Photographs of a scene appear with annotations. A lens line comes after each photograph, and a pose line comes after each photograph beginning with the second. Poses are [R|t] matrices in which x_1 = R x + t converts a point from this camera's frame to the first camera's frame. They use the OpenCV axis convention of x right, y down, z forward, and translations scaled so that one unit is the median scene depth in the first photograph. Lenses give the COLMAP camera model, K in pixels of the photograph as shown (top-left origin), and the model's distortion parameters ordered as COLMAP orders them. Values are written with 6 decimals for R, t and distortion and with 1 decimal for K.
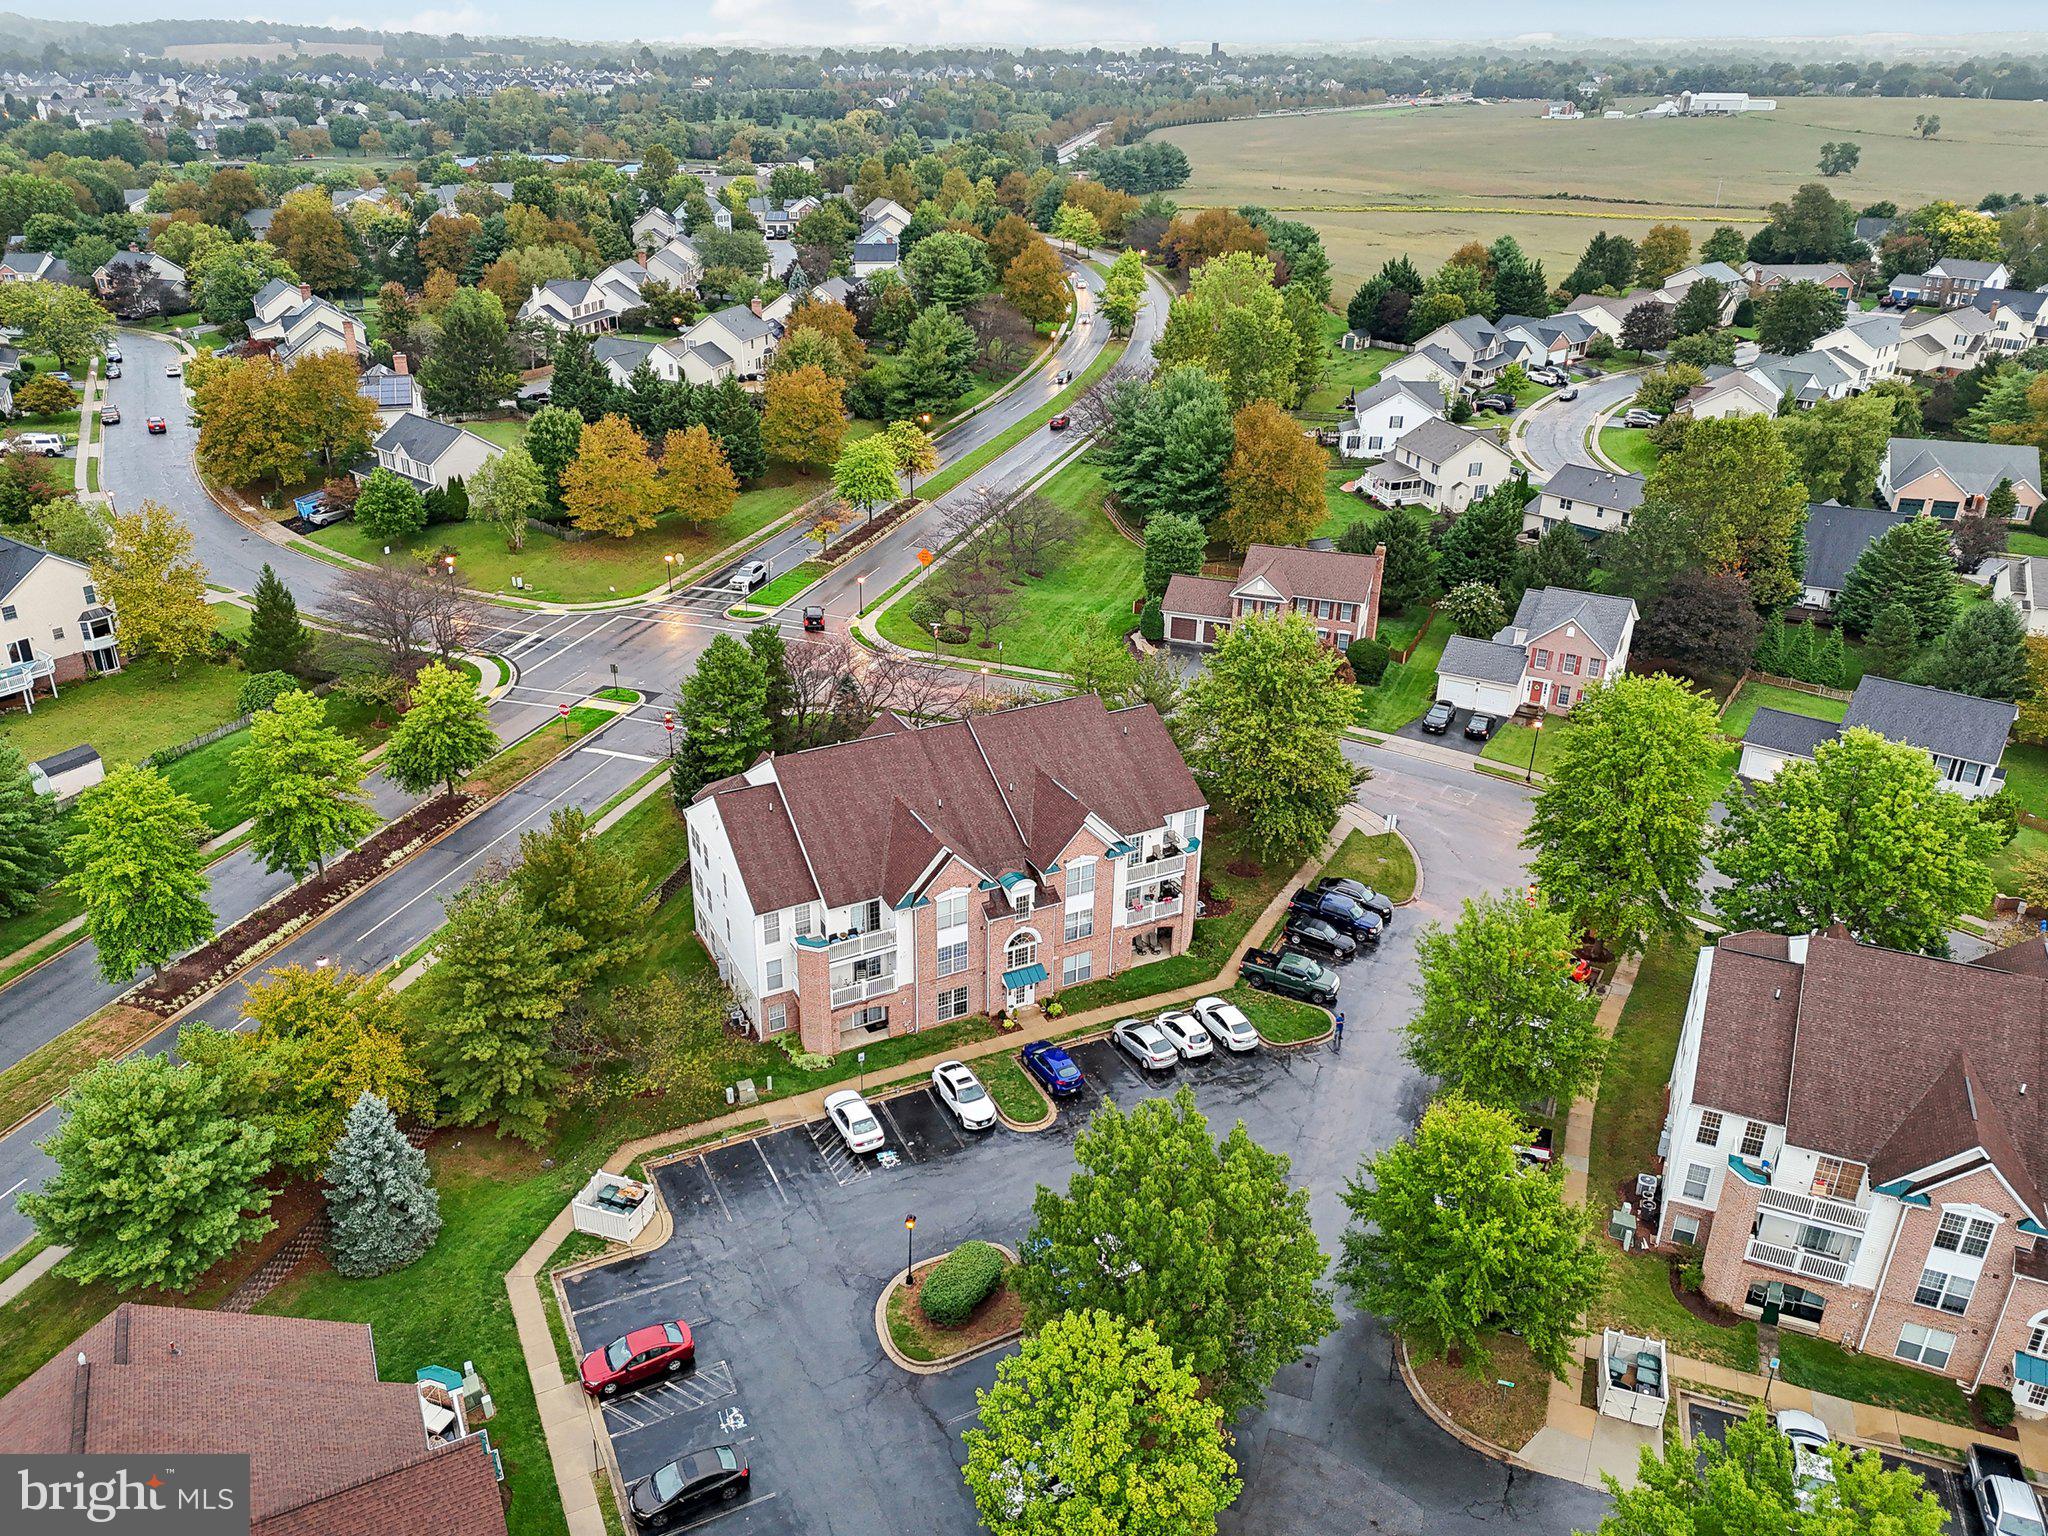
lens RADIAL K [[1499.8, 0, 1089.9], [0, 1499.8, 813.6], [0, 0, 1]] dist [0.087316, -0.081259]
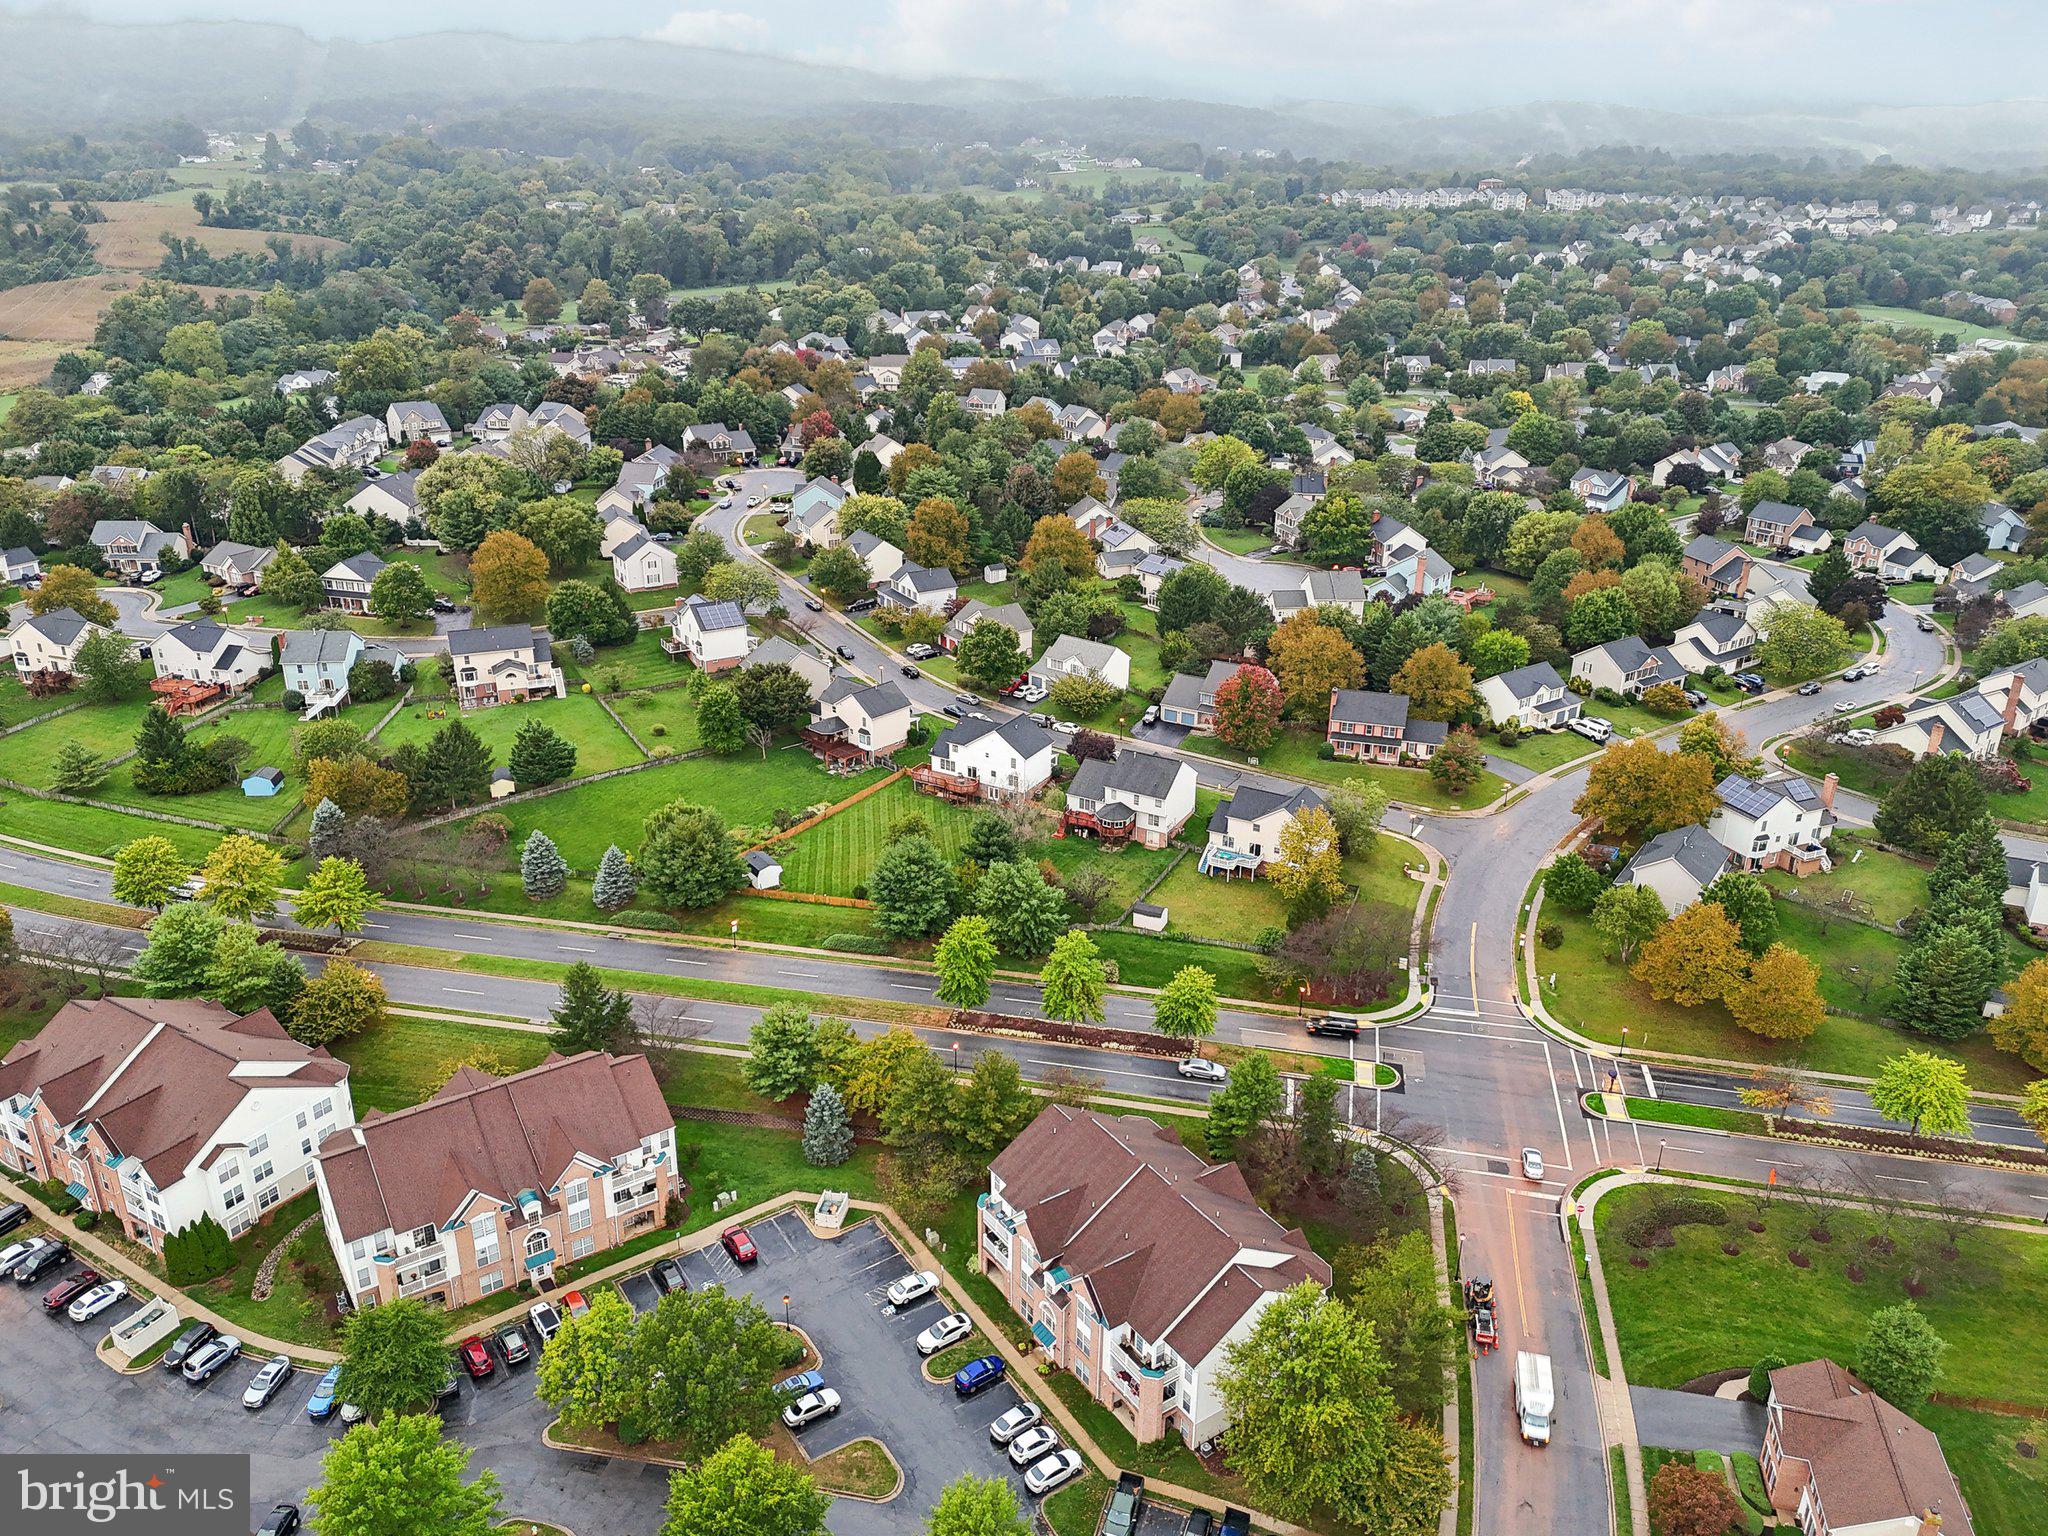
lens RADIAL K [[1711.2, 0, 1024.0], [0, 1711.2, 768.0], [0, 0, 1]] dist [0.105666, -0.144276]
pose [[0.072664, 0.393916, -0.916270, 1.095189], [-0.454009, 0.831057, 0.321277, -0.751993], [0.888029, 0.392650, 0.239229, 0.324939]]
